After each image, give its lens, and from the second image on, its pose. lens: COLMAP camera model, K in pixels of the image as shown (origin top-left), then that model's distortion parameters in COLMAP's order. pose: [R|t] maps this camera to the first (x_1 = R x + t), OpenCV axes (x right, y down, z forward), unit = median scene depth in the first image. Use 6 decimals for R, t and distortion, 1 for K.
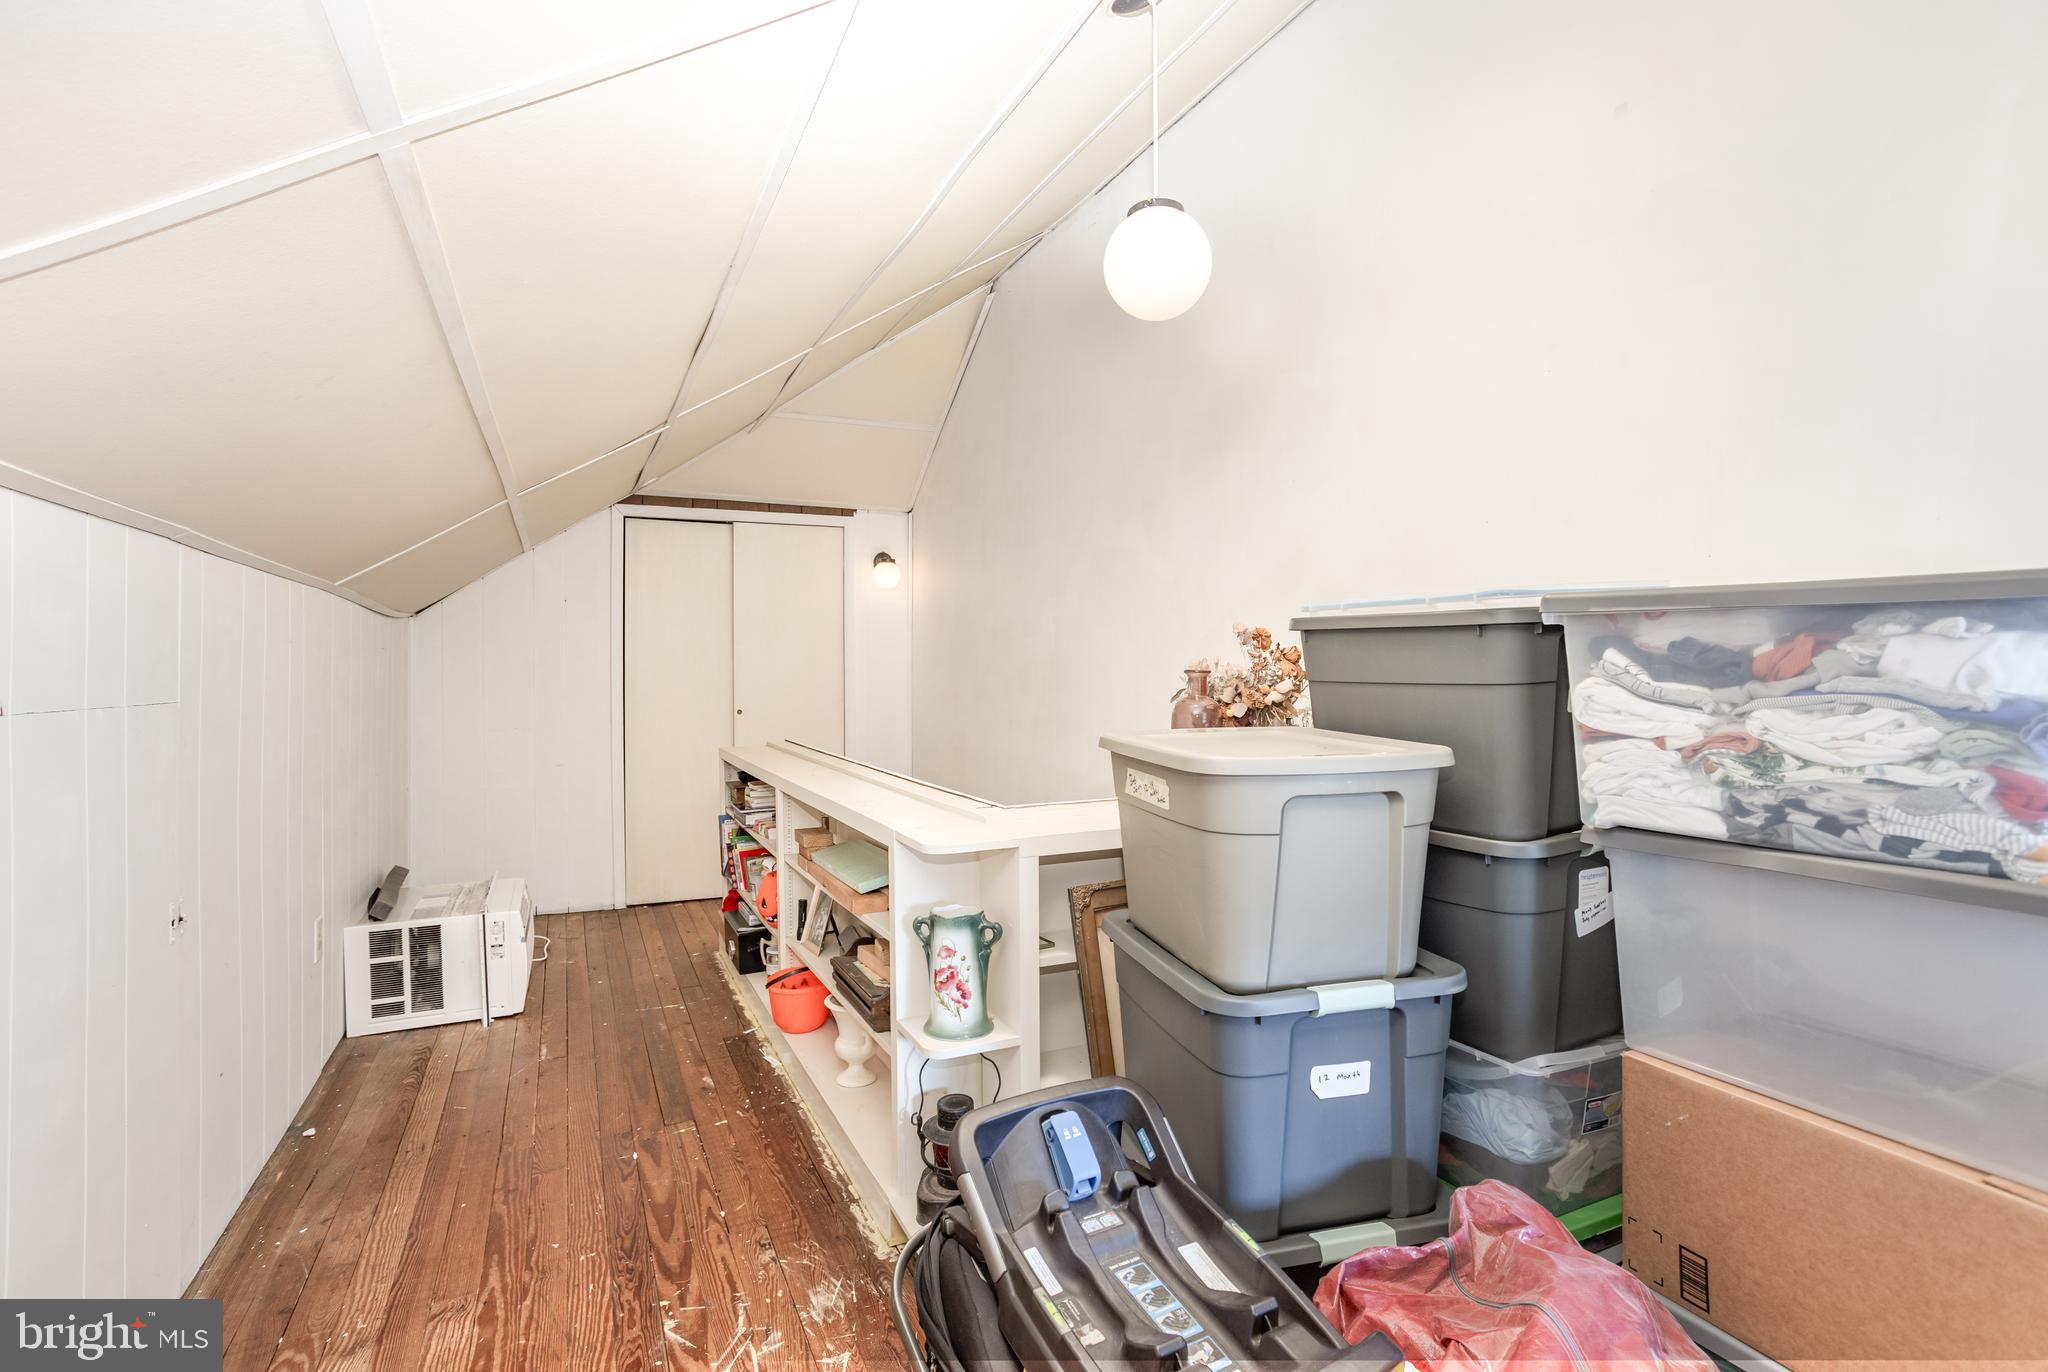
lens RADIAL K [[993.0, 0, 1024.0], [0, 993.0, 686.0], [0, 0, 1]] dist [-0.000501, 0.000424]
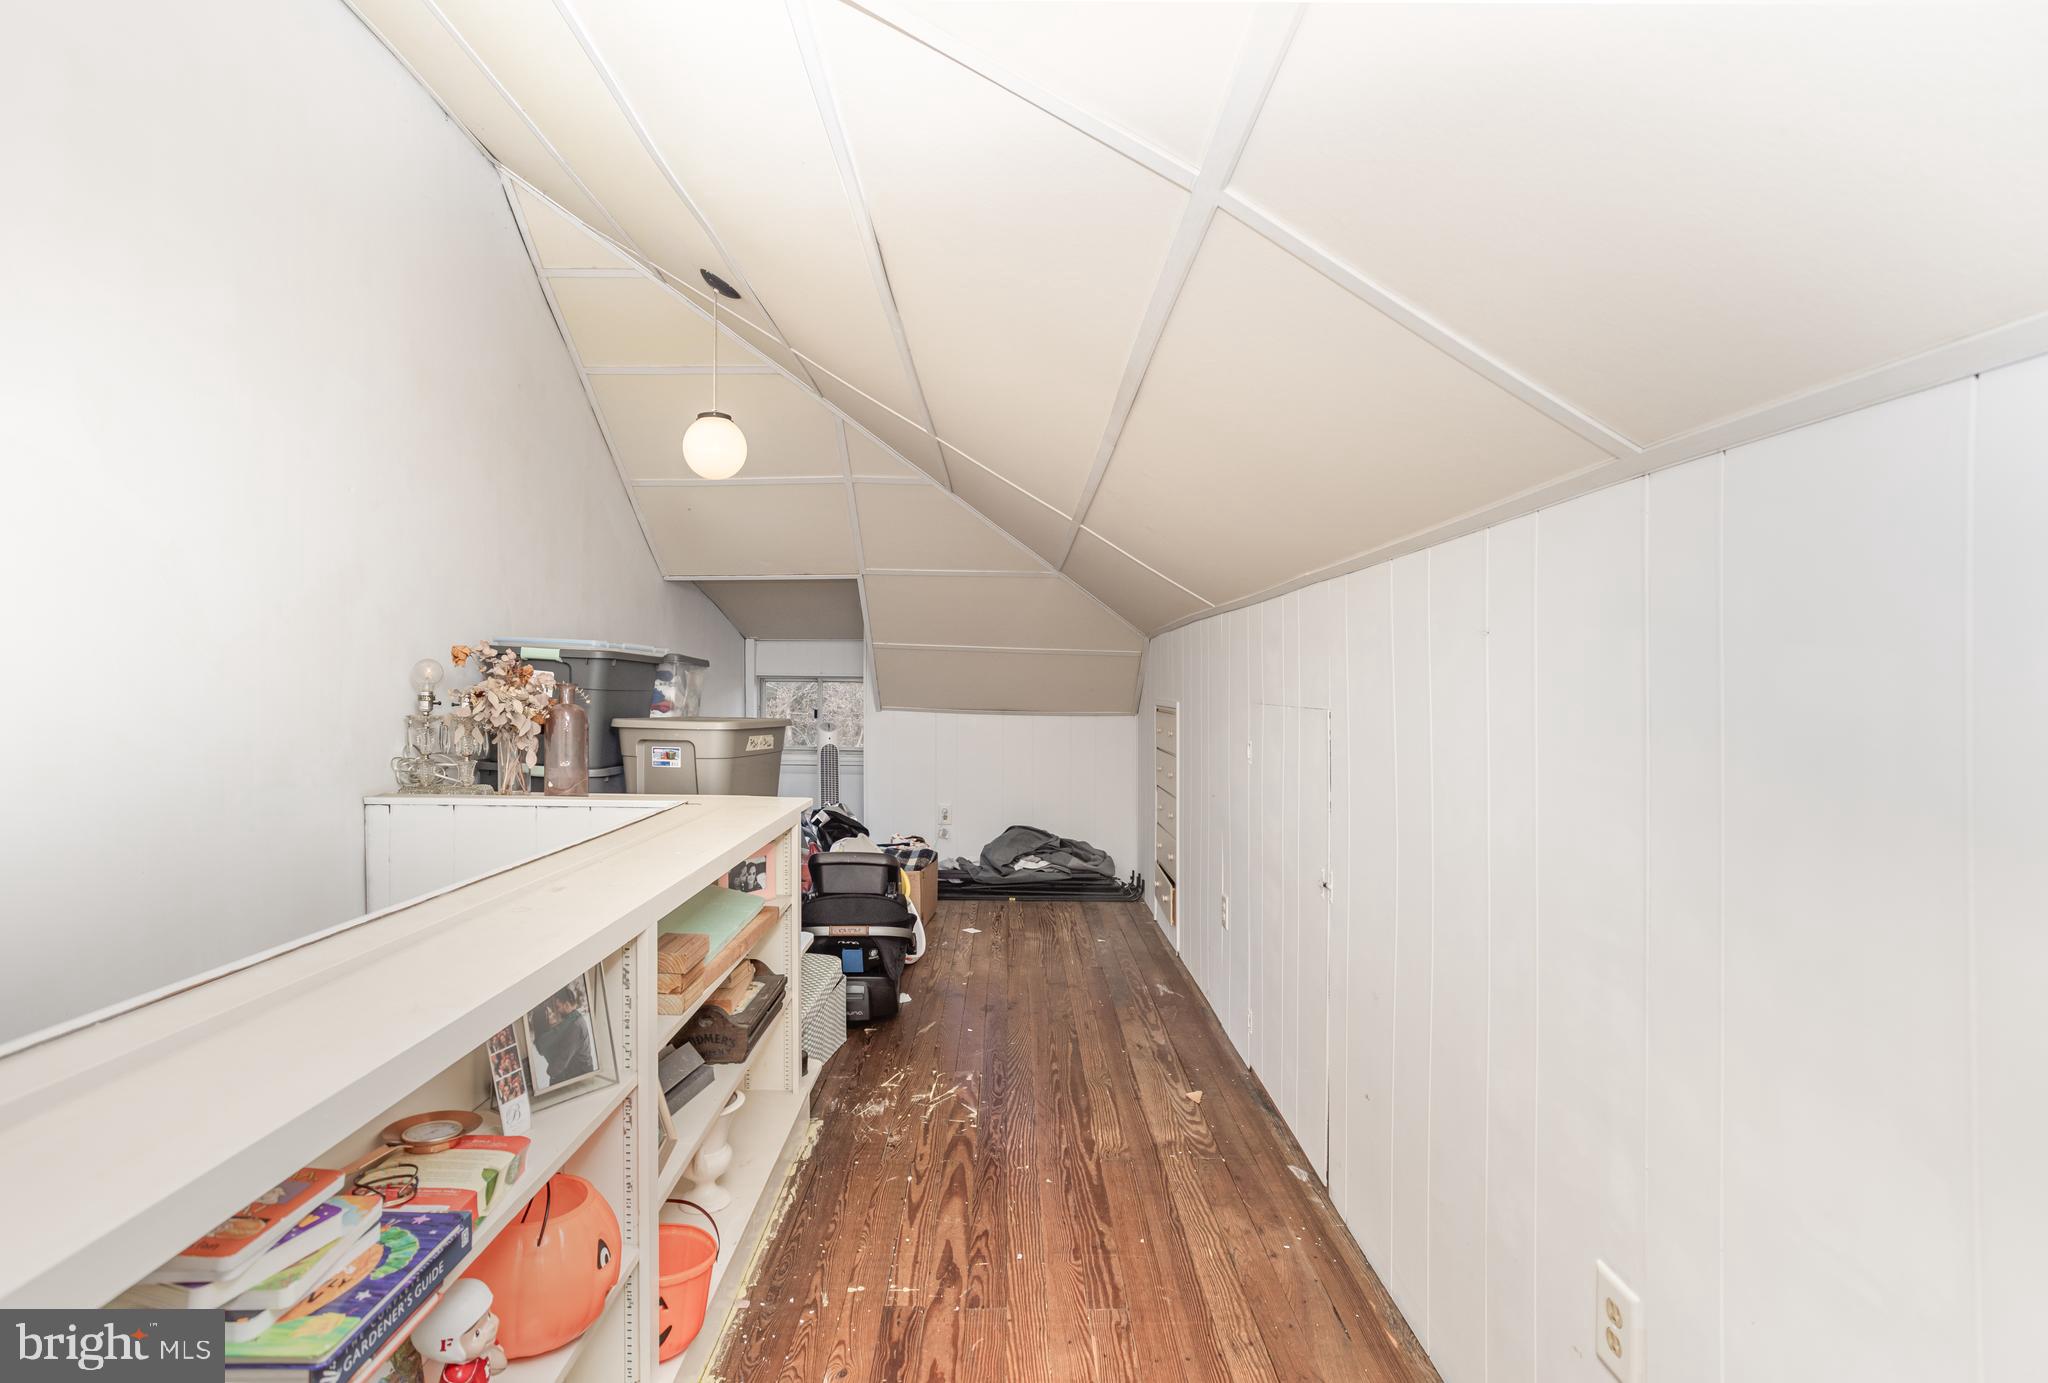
lens RADIAL K [[1000.7, 0, 1024.0], [0, 1000.7, 691.5], [0, 0, 1]] dist [0.000008, -0.000005]
pose [[-0.914516, -0.003206, 0.404538, -0.910646], [0.002289, 0.999912, 0.013099, -0.016762], [-0.404544, 0.012906, -0.914428, 2.058472]]
